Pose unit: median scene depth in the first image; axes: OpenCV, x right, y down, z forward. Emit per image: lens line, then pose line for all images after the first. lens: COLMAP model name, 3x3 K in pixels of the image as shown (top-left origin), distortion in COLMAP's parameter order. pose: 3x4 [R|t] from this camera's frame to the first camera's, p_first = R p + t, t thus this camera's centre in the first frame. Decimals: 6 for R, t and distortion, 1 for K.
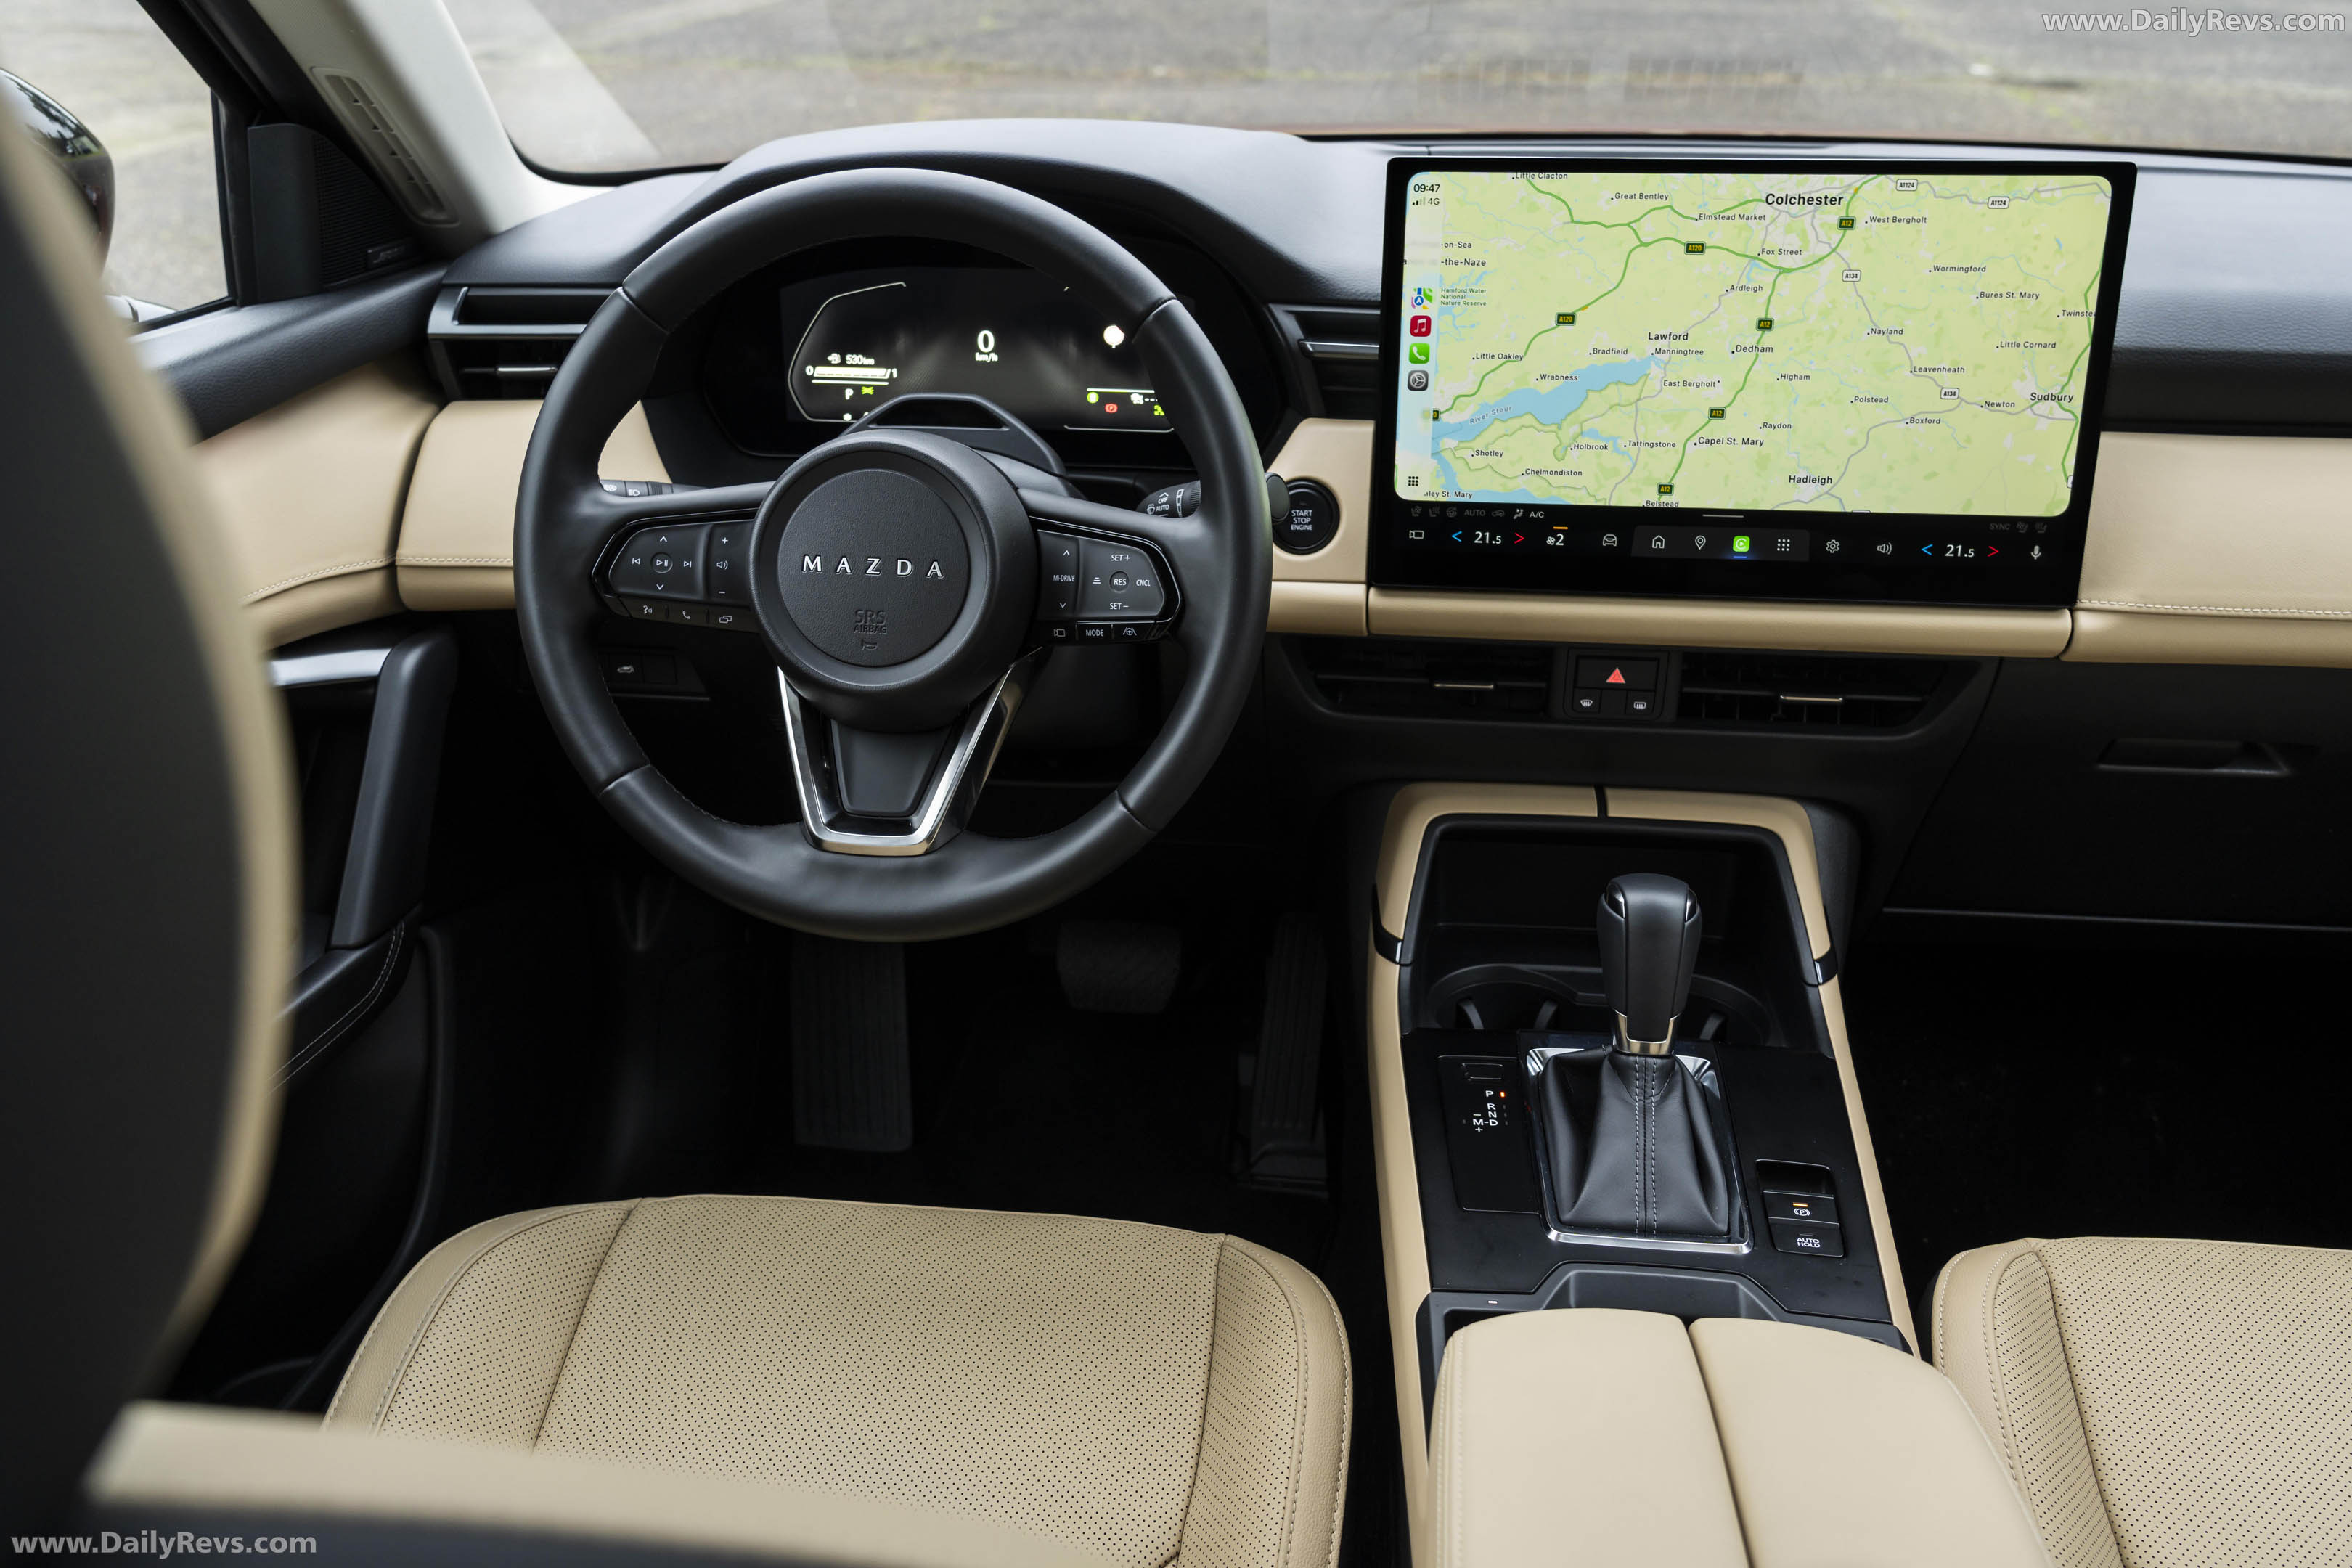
lens RADIAL K [[2022.2, 0, 1176.0], [0, 2022.2, 784.0], [0, 0, 1]] dist [0.039587, 0.001343]
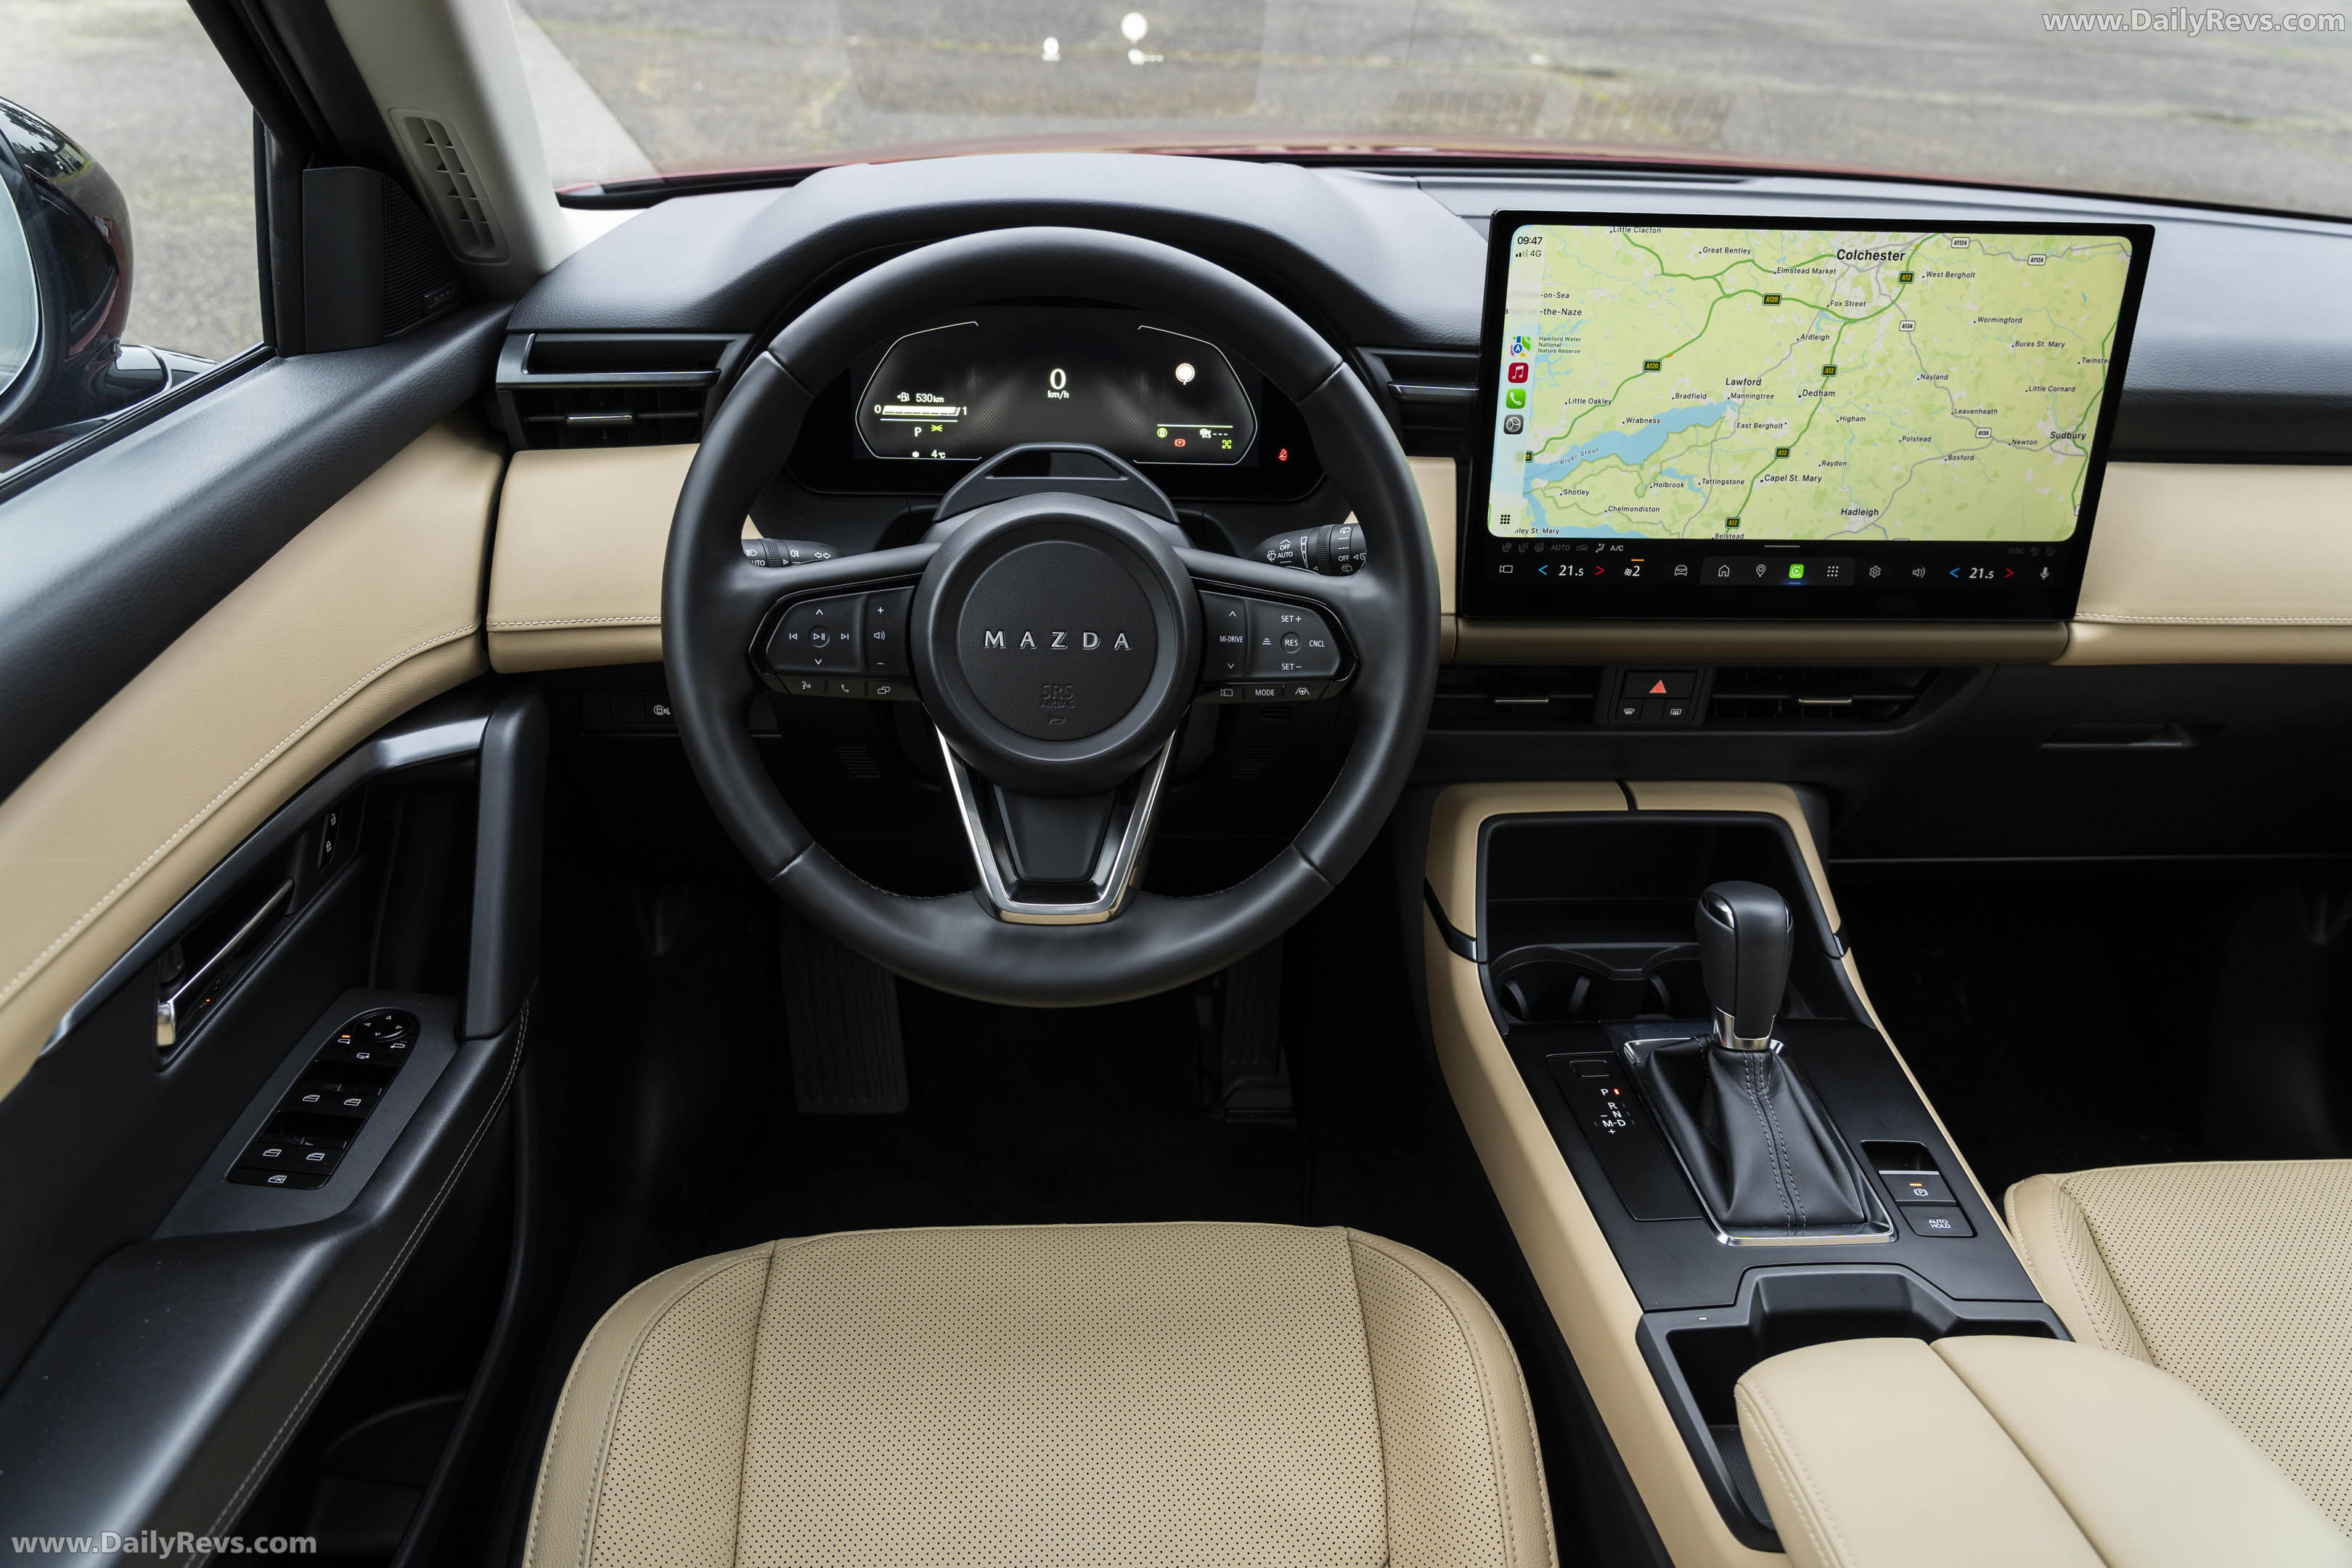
lens RADIAL K [[1696.9, 0, 1176.0], [0, 1696.9, 784.0], [0, 0, 1]] dist [0.001137, 0.028728]
pose [[0.983532, -0.052285, 0.173008, -0.214793], [0.039069, 0.996114, 0.078934, -0.090042], [-0.176463, -0.070874, 0.981752, 0.155387]]
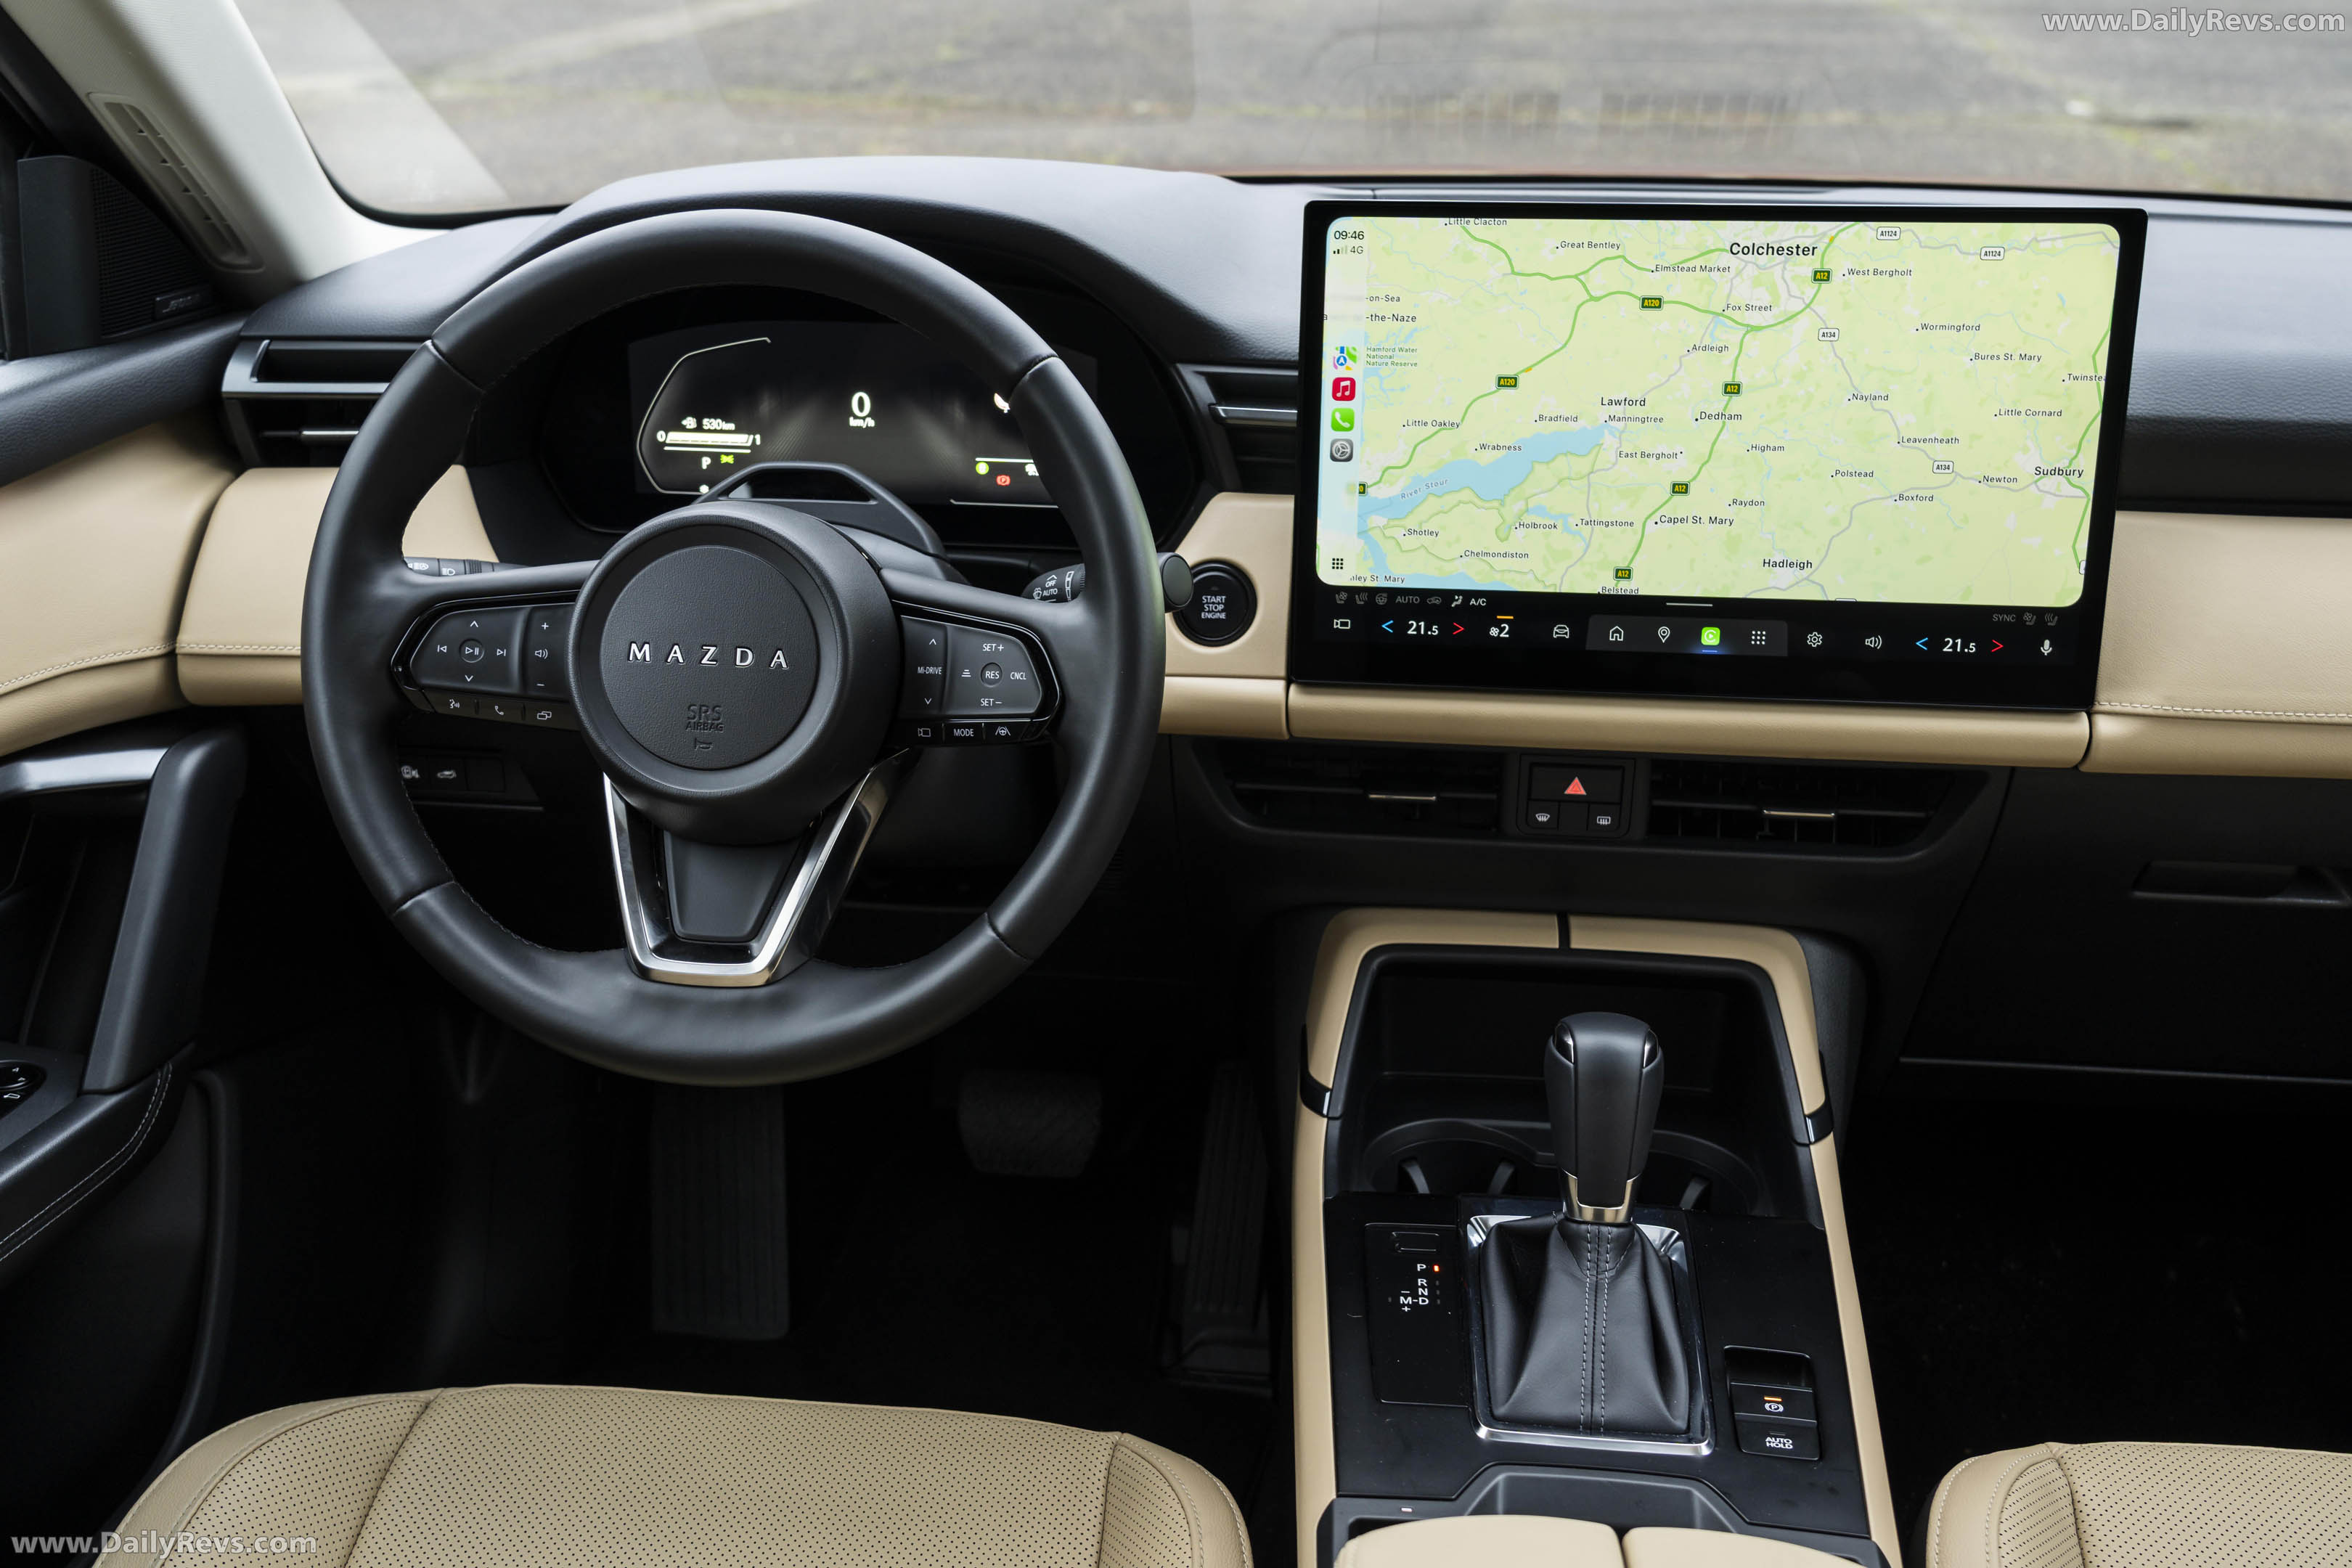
lens RADIAL K [[2345.1, 0, 1158.2], [0, 2345.1, 792.9], [0, 0, 1]] dist [0.057082, 0.016787]
pose [[0.999986, 0.004655, -0.002659, 0.043148], [-0.004793, 0.998516, -0.054253, 0.005639], [0.002403, 0.054265, 0.998524, -0.012389]]
